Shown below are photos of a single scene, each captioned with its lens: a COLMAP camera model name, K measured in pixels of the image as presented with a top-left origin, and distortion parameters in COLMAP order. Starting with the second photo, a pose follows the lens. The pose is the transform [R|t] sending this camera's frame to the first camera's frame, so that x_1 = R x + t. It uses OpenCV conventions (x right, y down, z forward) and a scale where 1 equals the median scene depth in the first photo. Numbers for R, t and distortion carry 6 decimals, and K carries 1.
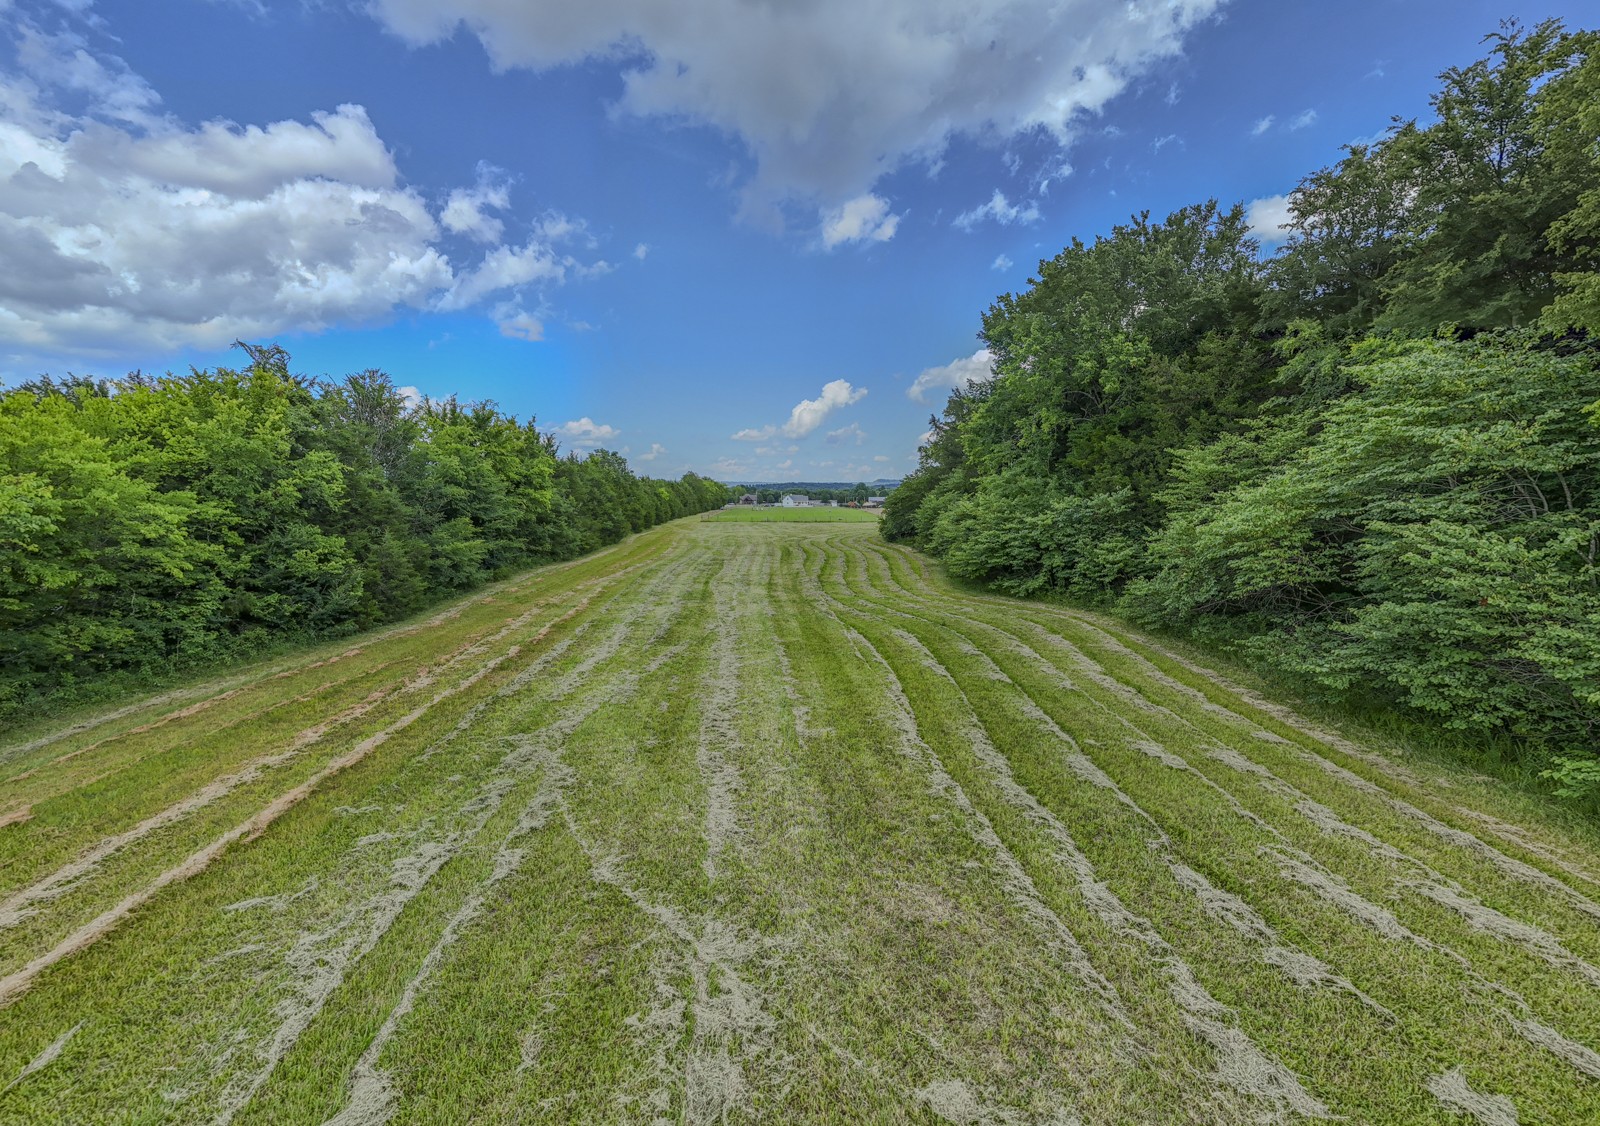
lens RADIAL K [[651.6, 0, 800.9], [0, 651.6, 568.4], [0, 0, 1]] dist [0.019512, -0.000102]
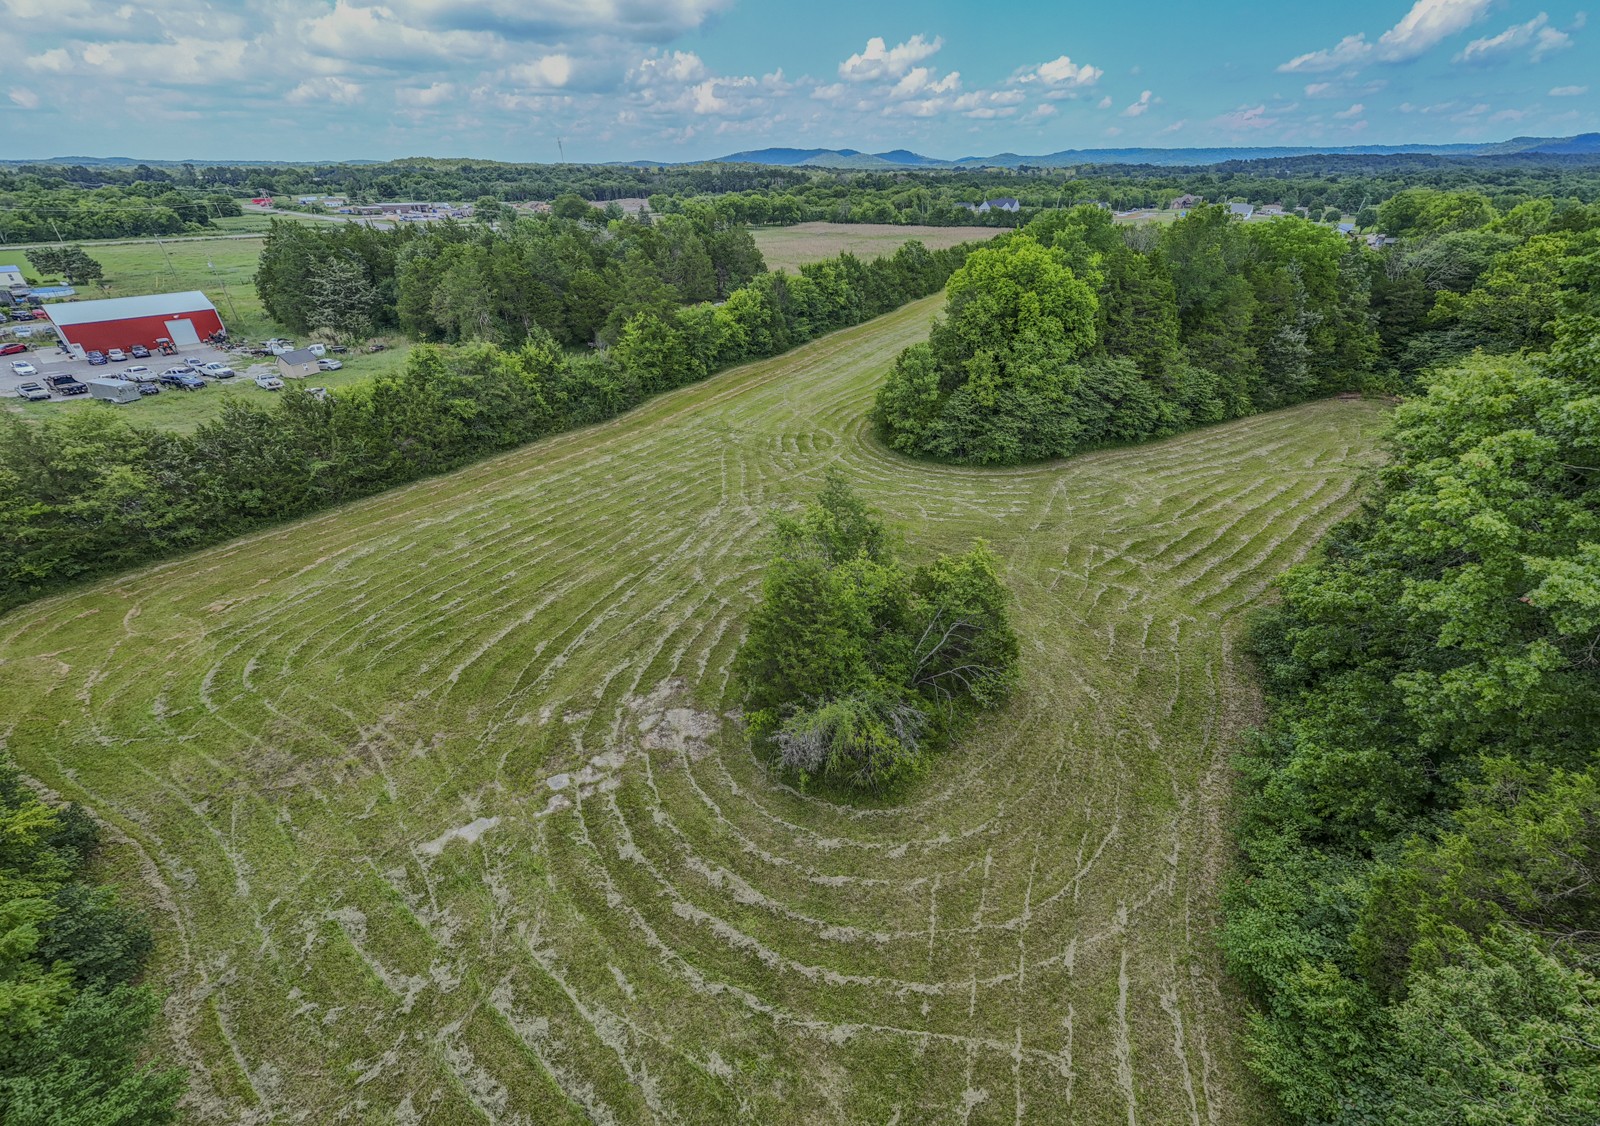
lens RADIAL K [[1173.3, 0, 800.0], [0, 1173.3, 563.0], [0, 0, 1]] dist [0.082042, -0.087389]
pose [[0.821326, 0.188318, -0.538479, 3.327851], [-0.035210, 0.958875, 0.281636, -0.673456], [0.569371, -0.212355, 0.794180, -4.536301]]
